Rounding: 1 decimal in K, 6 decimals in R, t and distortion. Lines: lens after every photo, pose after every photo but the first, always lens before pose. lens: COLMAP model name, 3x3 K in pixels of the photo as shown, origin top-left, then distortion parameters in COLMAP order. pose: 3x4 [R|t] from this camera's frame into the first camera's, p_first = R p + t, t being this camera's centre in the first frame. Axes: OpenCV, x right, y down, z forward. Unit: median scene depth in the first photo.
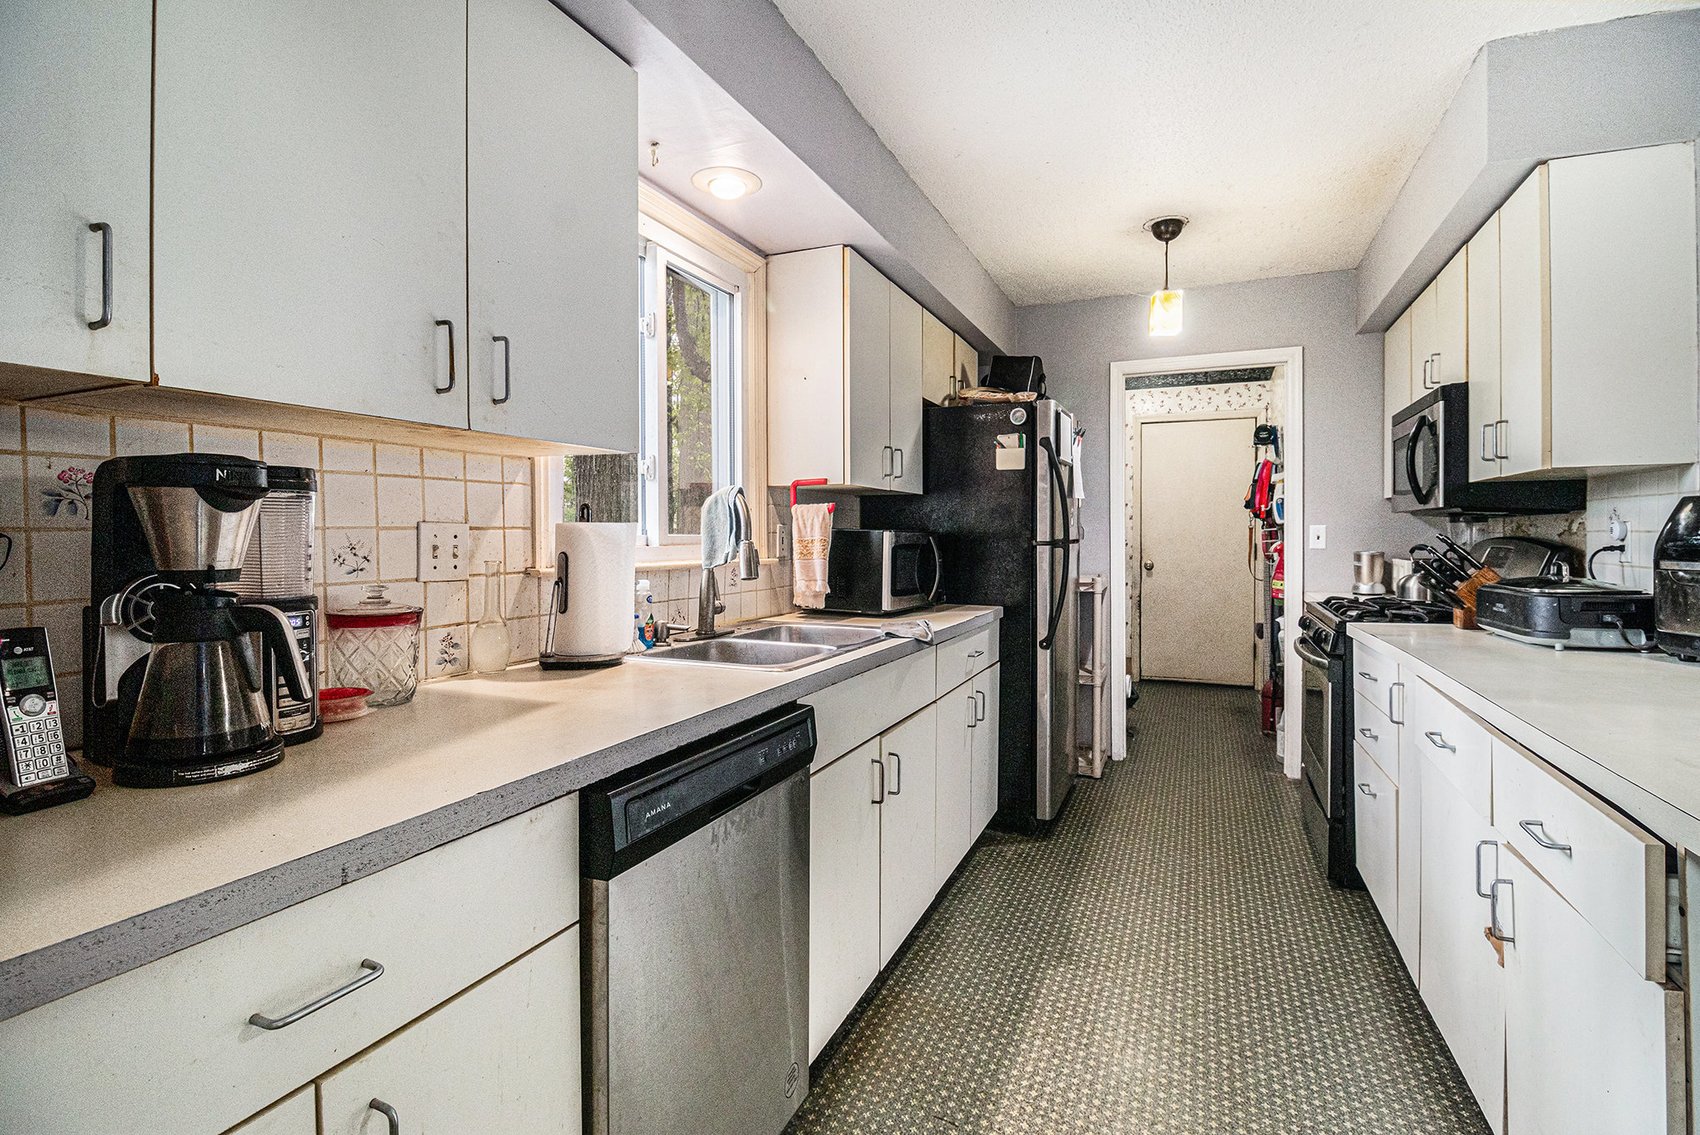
lens RADIAL K [[799.9, 0, 850.8], [0, 799.9, 534.0], [0, 0, 1]] dist [-0.000294, -0.015556]
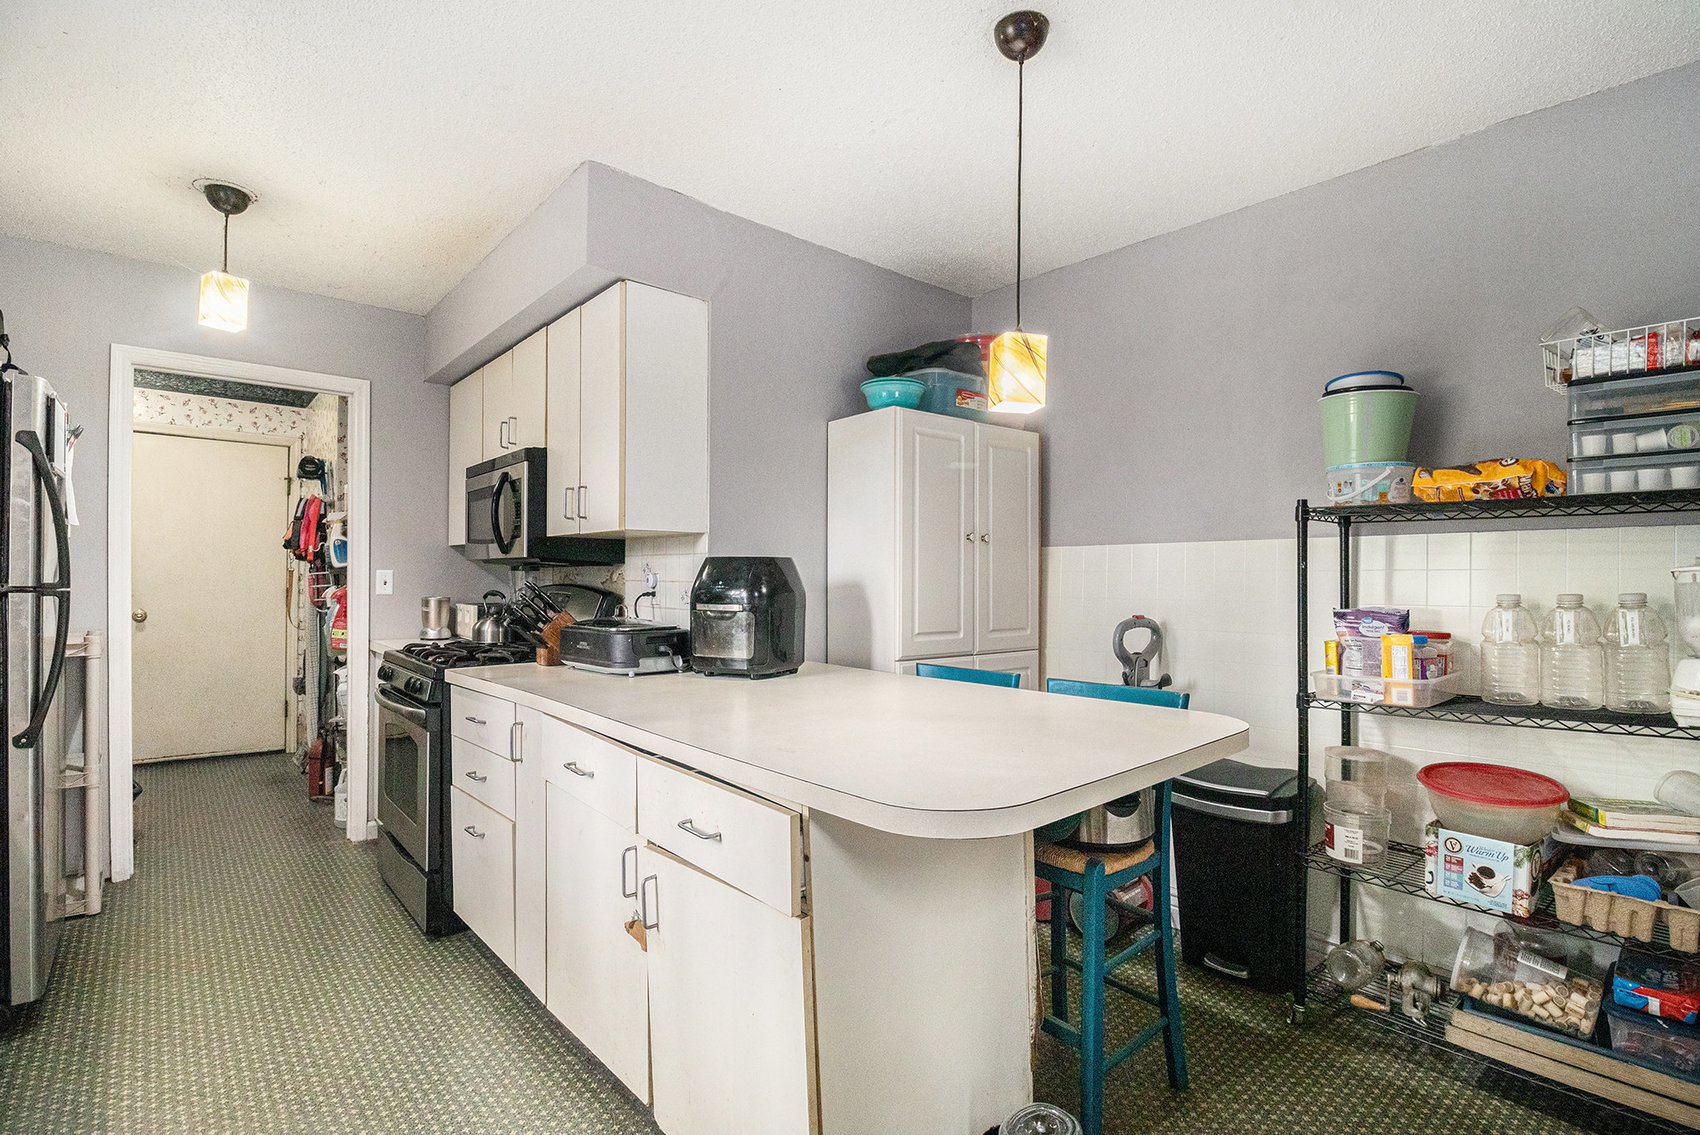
lens RADIAL K [[802.4, 0, 856.2], [0, 802.4, 574.0], [0, 0, 1]] dist [0.000895, -0.016125]
pose [[0.421089, 0.016504, 0.906869, -0.068805], [-0.013097, 0.999841, -0.012114, -0.002707], [-0.906925, -0.006776, 0.421238, 0.105132]]
